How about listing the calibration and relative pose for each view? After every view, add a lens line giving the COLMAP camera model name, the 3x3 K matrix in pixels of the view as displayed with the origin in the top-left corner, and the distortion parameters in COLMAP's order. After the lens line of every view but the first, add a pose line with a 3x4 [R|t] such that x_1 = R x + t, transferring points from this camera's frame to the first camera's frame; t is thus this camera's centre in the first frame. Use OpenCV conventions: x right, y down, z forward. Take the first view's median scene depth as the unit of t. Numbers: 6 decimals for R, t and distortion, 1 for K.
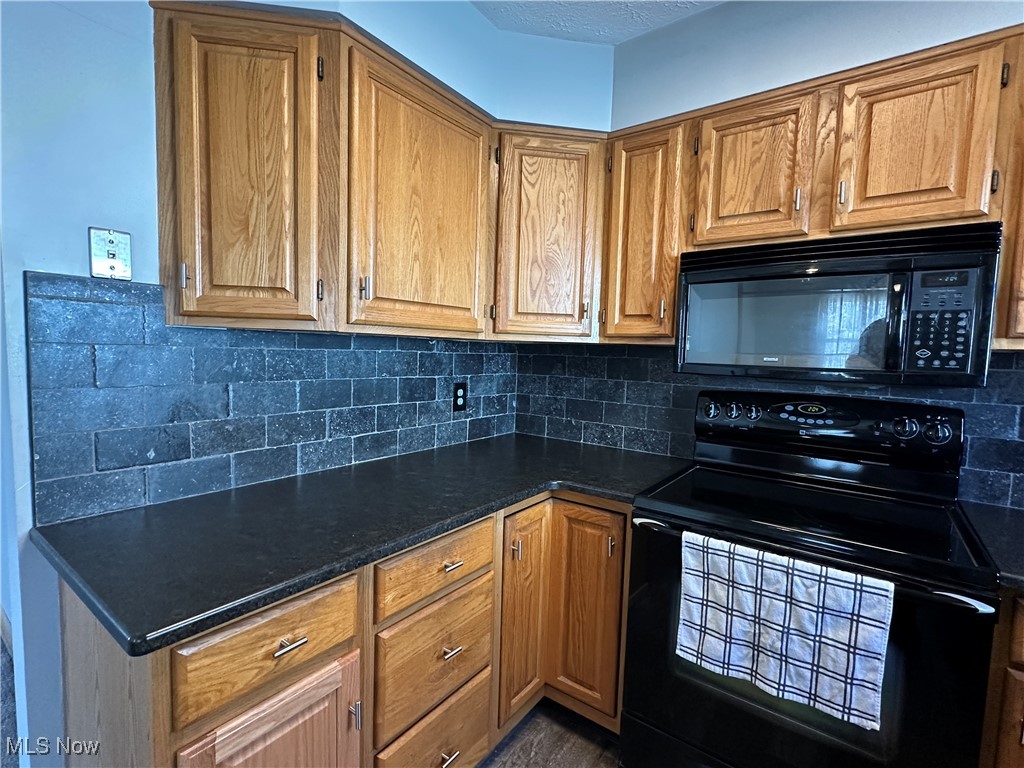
lens RADIAL K [[481.3, 0, 511.8], [0, 481.3, 387.2], [0, 0, 1]] dist [-0.002281, 0.000792]
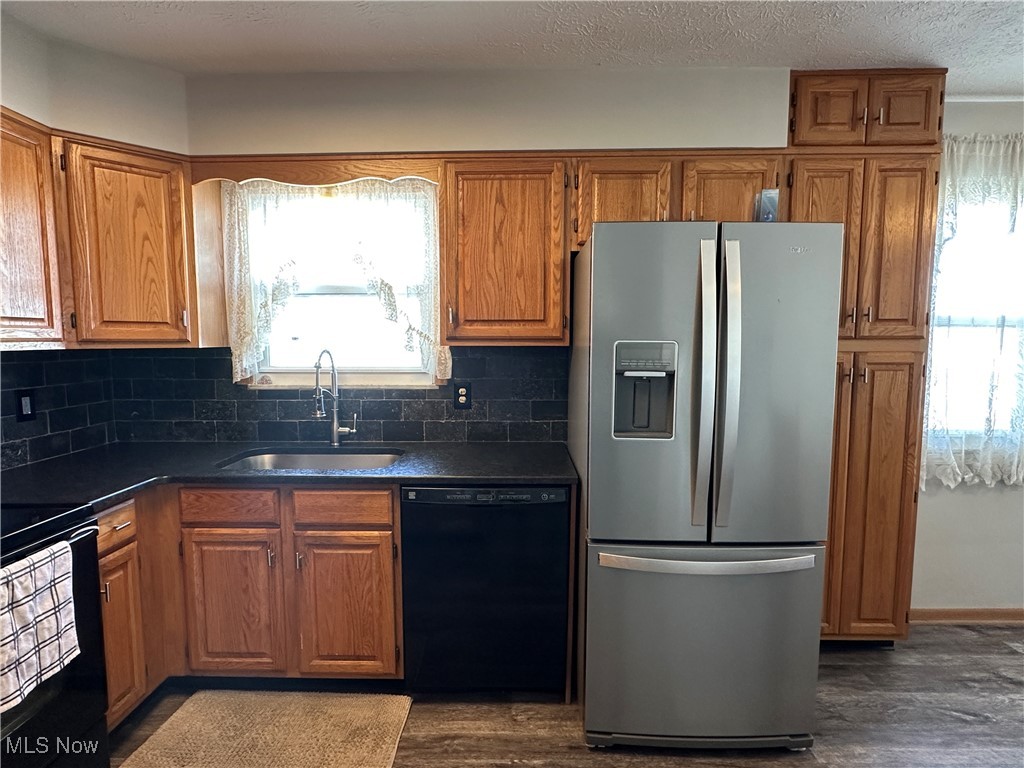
lens RADIAL K [[541.3, 0, 508.4], [0, 541.3, 388.5], [0, 0, 1]] dist [-0.001980, 0.000637]
pose [[-0.584077, -0.102203, 0.805238, -0.800298], [0.045440, 0.986369, 0.158153, -0.131166], [-0.810425, 0.128963, -0.571471, 0.638815]]
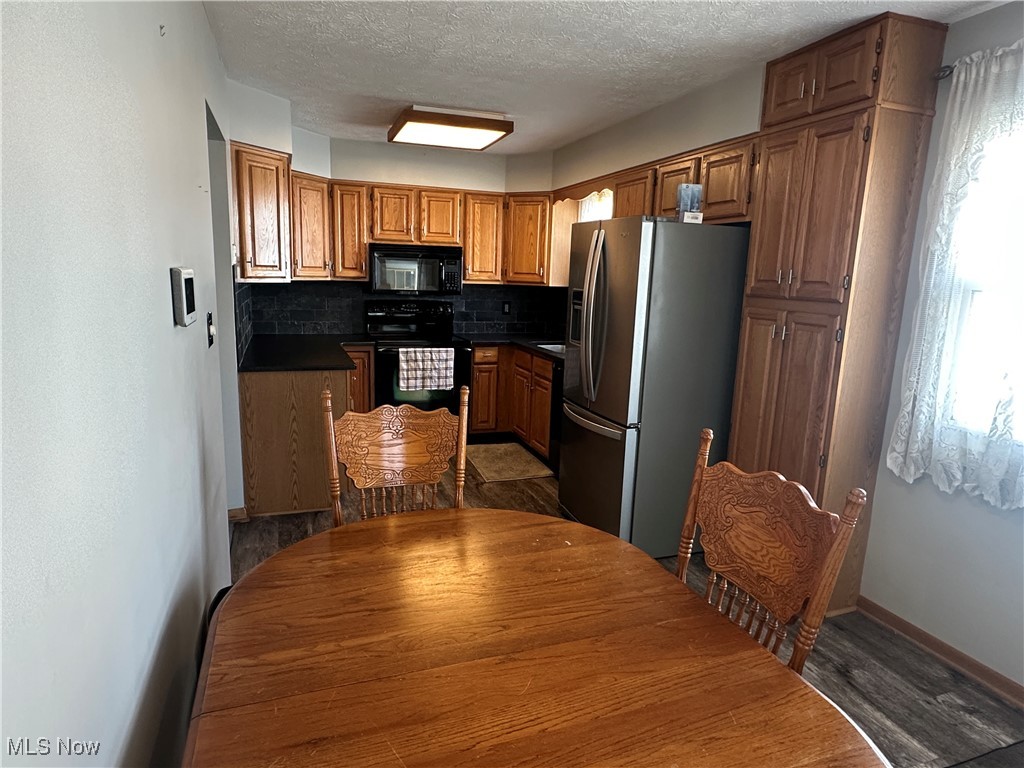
lens RADIAL K [[615.8, 0, 512.2], [0, 615.8, 391.1], [0, 0, 1]] dist [-0.004248, 0.001494]
pose [[0.550796, -0.170049, 0.817134, -2.347341], [0.046396, 0.983749, 0.173449, -0.064276], [-0.833350, -0.057623, 0.549735, -1.636675]]
